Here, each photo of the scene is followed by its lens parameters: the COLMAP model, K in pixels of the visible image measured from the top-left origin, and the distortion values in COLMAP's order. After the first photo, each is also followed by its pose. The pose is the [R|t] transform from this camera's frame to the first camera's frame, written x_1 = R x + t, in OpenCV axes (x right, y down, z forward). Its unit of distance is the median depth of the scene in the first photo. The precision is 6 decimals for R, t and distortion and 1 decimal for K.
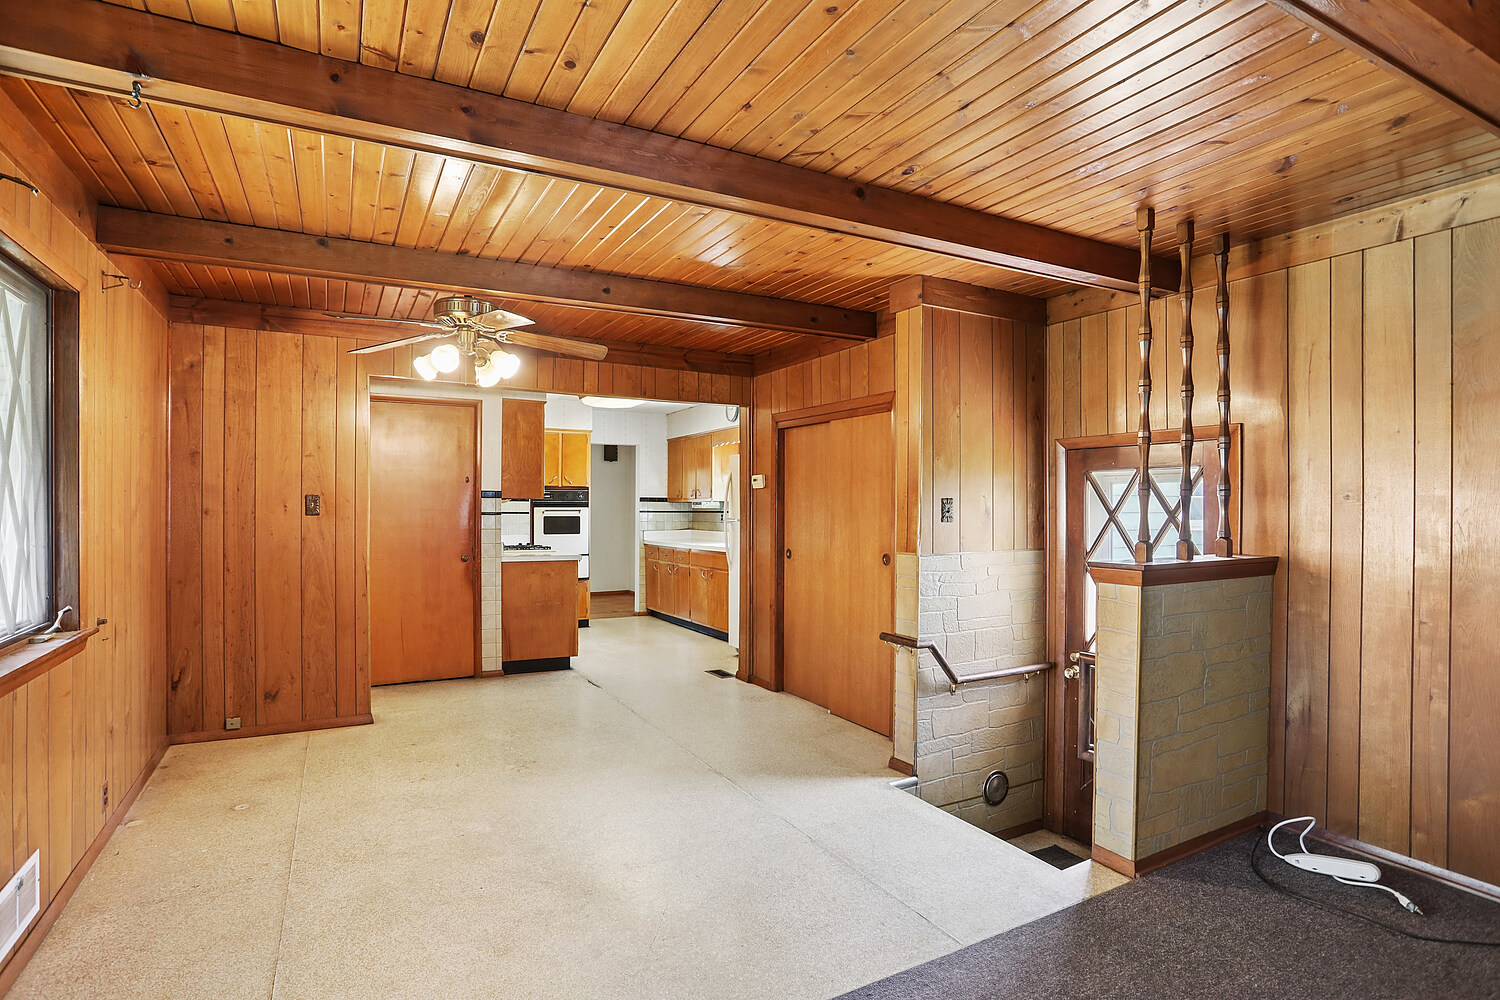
lens RADIAL K [[733.8, 0, 745.8], [0, 733.8, 500.4], [0, 0, 1]] dist [-0.003517, 0.000274]
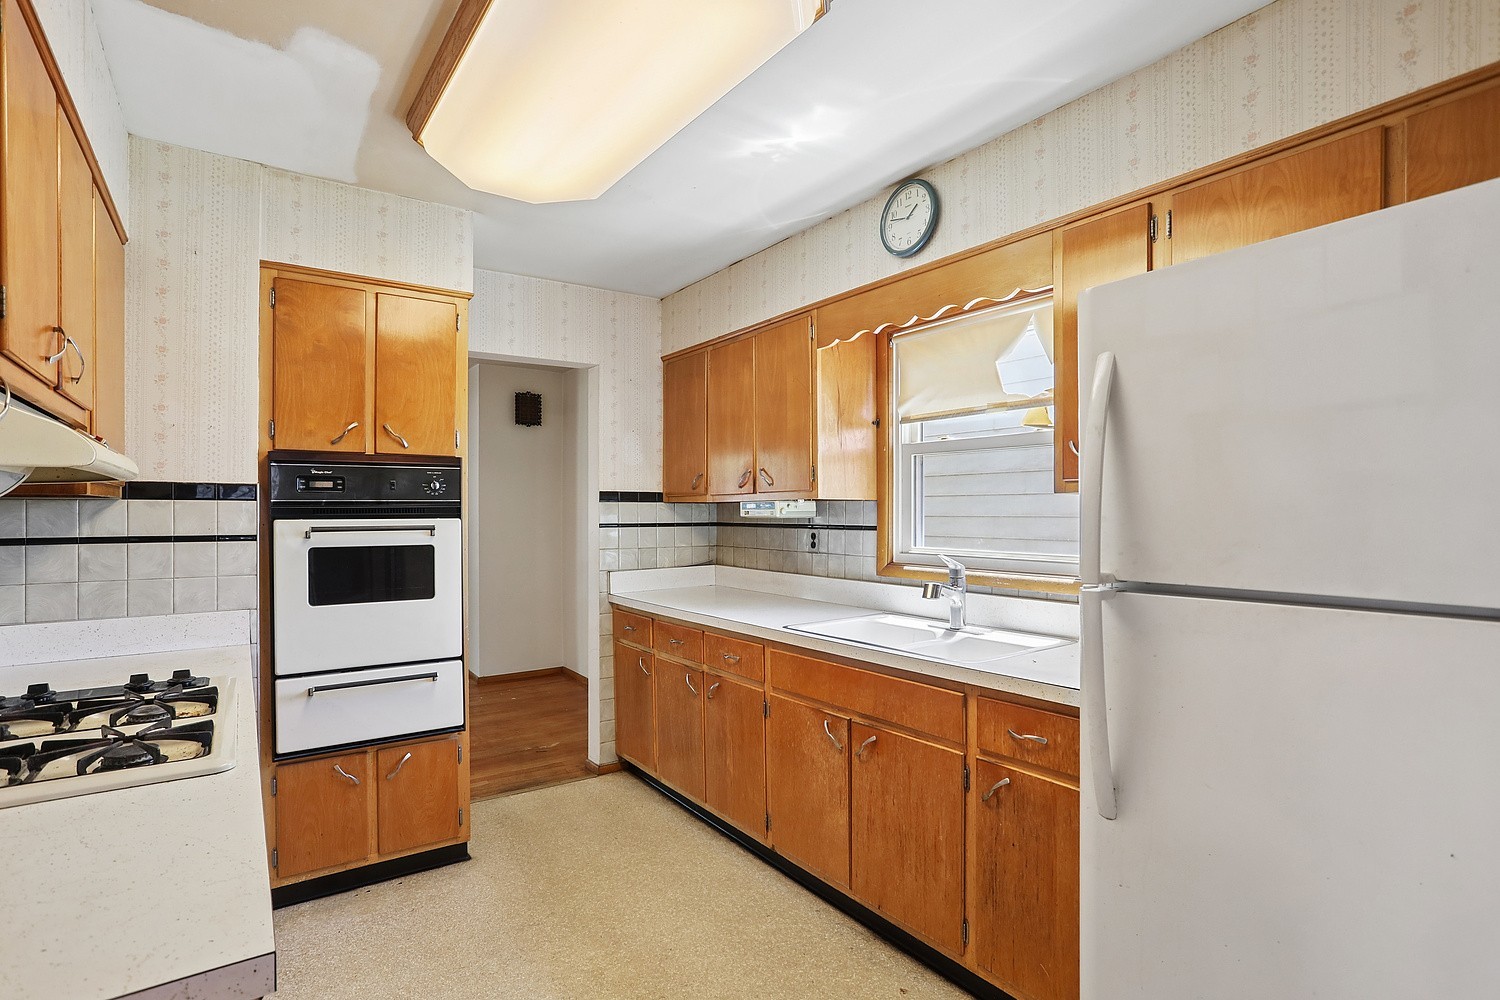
lens RADIAL K [[733.8, 0, 751.4], [0, 733.8, 504.4], [0, 0, 1]] dist [-0.003517, 0.000274]
pose [[0.993553, -0.003389, 0.113317, -0.110162], [0.003098, 0.999991, 0.002745, 0.002430], [-0.113325, -0.002376, 0.993555, 0.594154]]
